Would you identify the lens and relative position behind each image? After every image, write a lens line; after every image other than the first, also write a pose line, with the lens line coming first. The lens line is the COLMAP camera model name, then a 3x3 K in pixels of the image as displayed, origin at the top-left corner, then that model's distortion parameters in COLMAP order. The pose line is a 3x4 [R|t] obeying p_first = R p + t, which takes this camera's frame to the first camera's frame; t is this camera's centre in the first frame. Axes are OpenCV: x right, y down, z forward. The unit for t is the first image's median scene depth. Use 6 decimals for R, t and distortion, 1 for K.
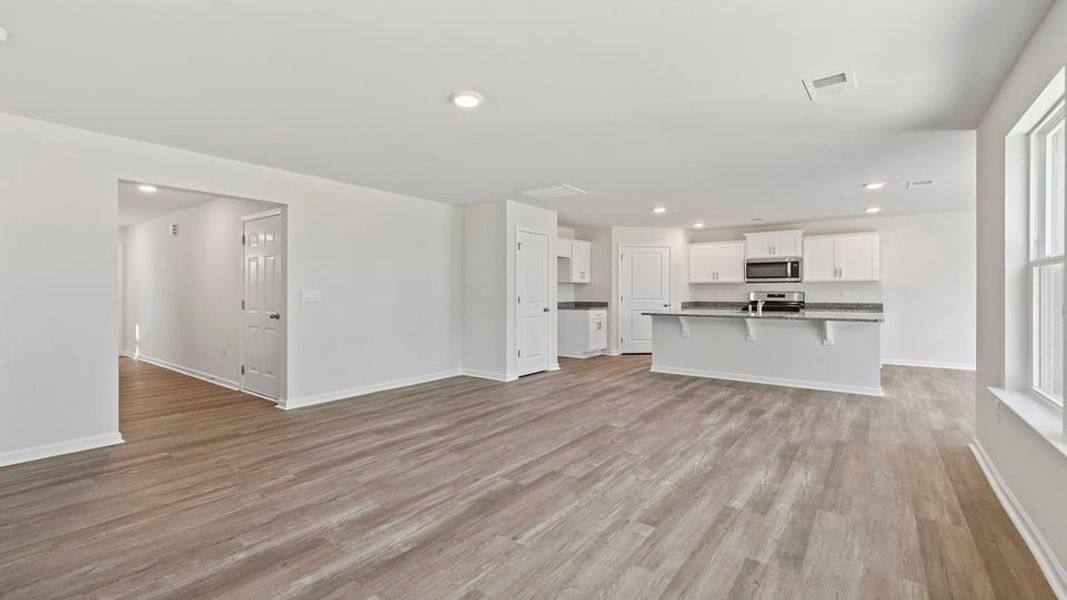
lens RADIAL K [[457.5, 0, 528.1], [0, 457.5, 294.6], [0, 0, 1]] dist [-0.000552, -0.000224]
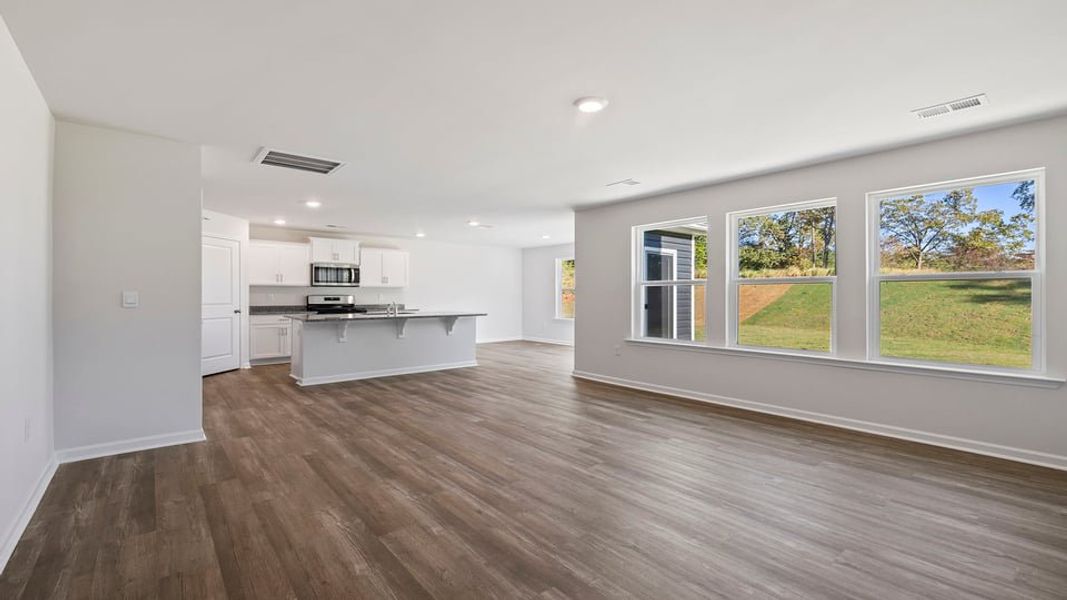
lens RADIAL K [[457.5, 0, 528.1], [0, 457.5, 294.6], [0, 0, 1]] dist [-0.000552, -0.000224]
pose [[0.222357, 0.002592, 0.974962, -0.480612], [0.005345, 0.999978, -0.003877, -0.001360], [-0.974951, 0.006073, 0.222338, 0.378684]]
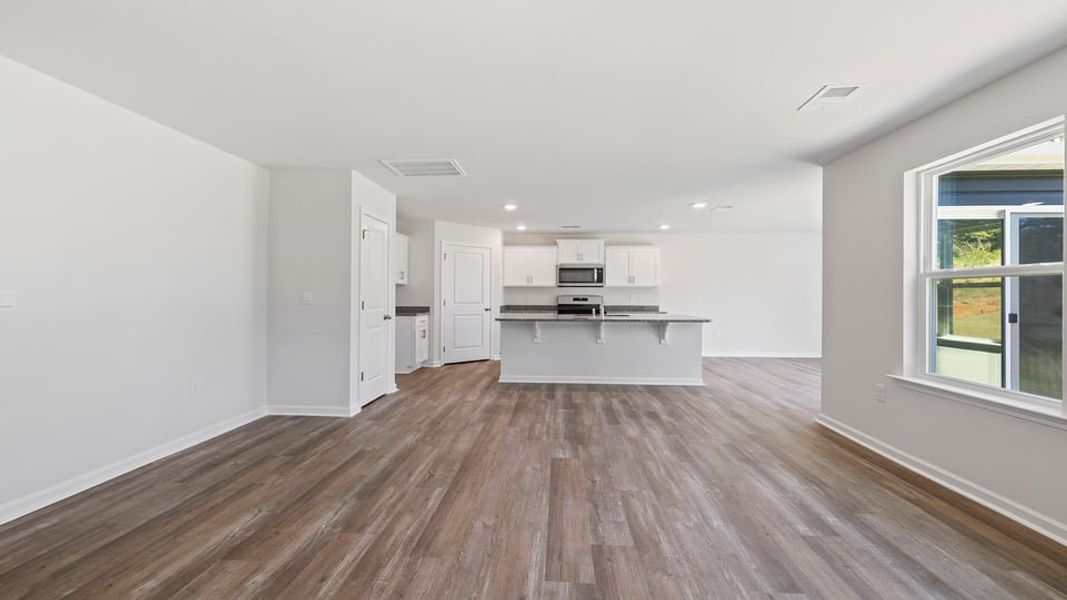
lens RADIAL K [[457.5, 0, 528.1], [0, 457.5, 294.6], [0, 0, 1]] dist [-0.000552, -0.000224]
pose [[0.835320, 0.005250, 0.549738, -0.186248], [-0.001550, 0.999973, -0.007194, -0.000858], [-0.549761, 0.005157, 0.835306, 0.199382]]
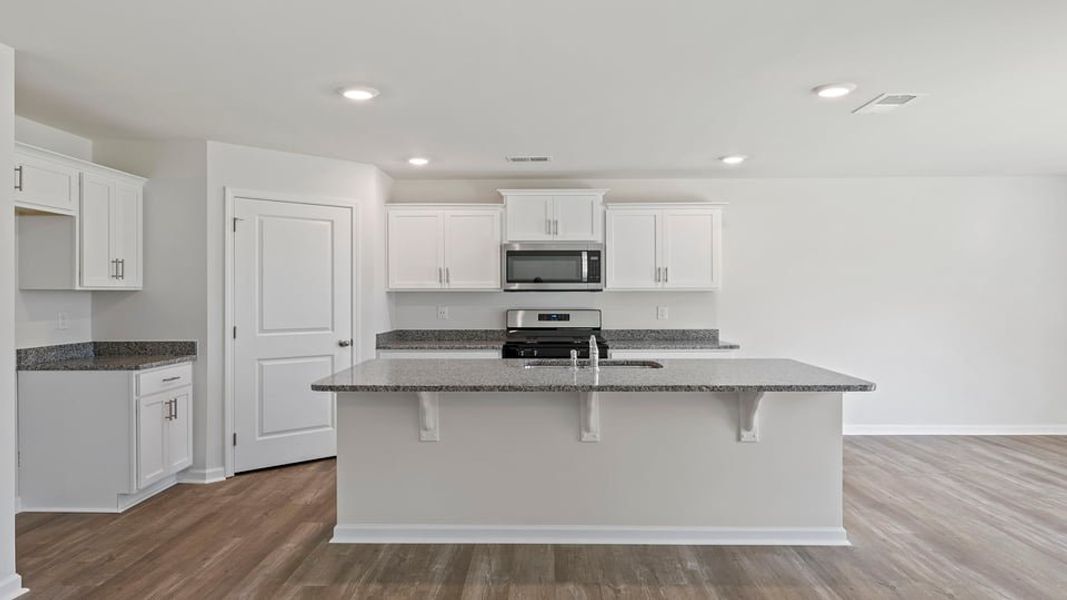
lens RADIAL K [[715.0, 0, 529.3], [0, 715.0, 294.4], [0, 0, 1]] dist [-0.001232, -0.001231]
pose [[0.806773, -0.000215, 0.590861, 0.060240], [0.003903, 0.999980, -0.004966, -0.022801], [-0.590848, 0.006312, 0.806758, 0.450406]]
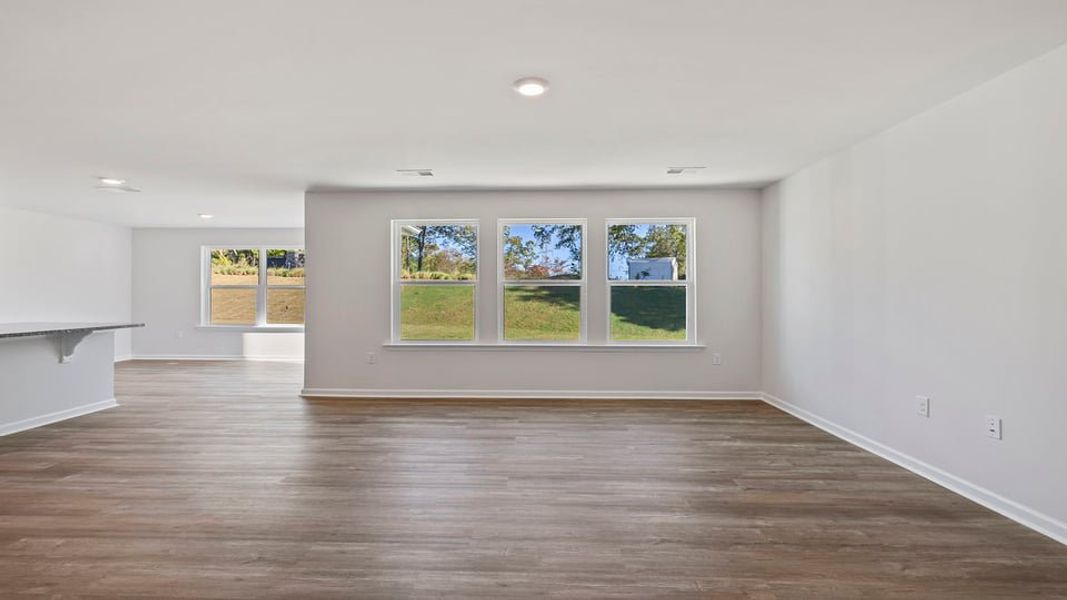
lens RADIAL K [[453.8, 0, 527.2], [0, 453.8, 294.0], [0, 0, 1]] dist [-0.000702, -0.000024]
pose [[-0.583378, 0.003006, 0.812195, -0.363806], [0.004525, 0.999990, -0.000451, -0.003533], [-0.812188, 0.003413, -0.583386, 0.641416]]
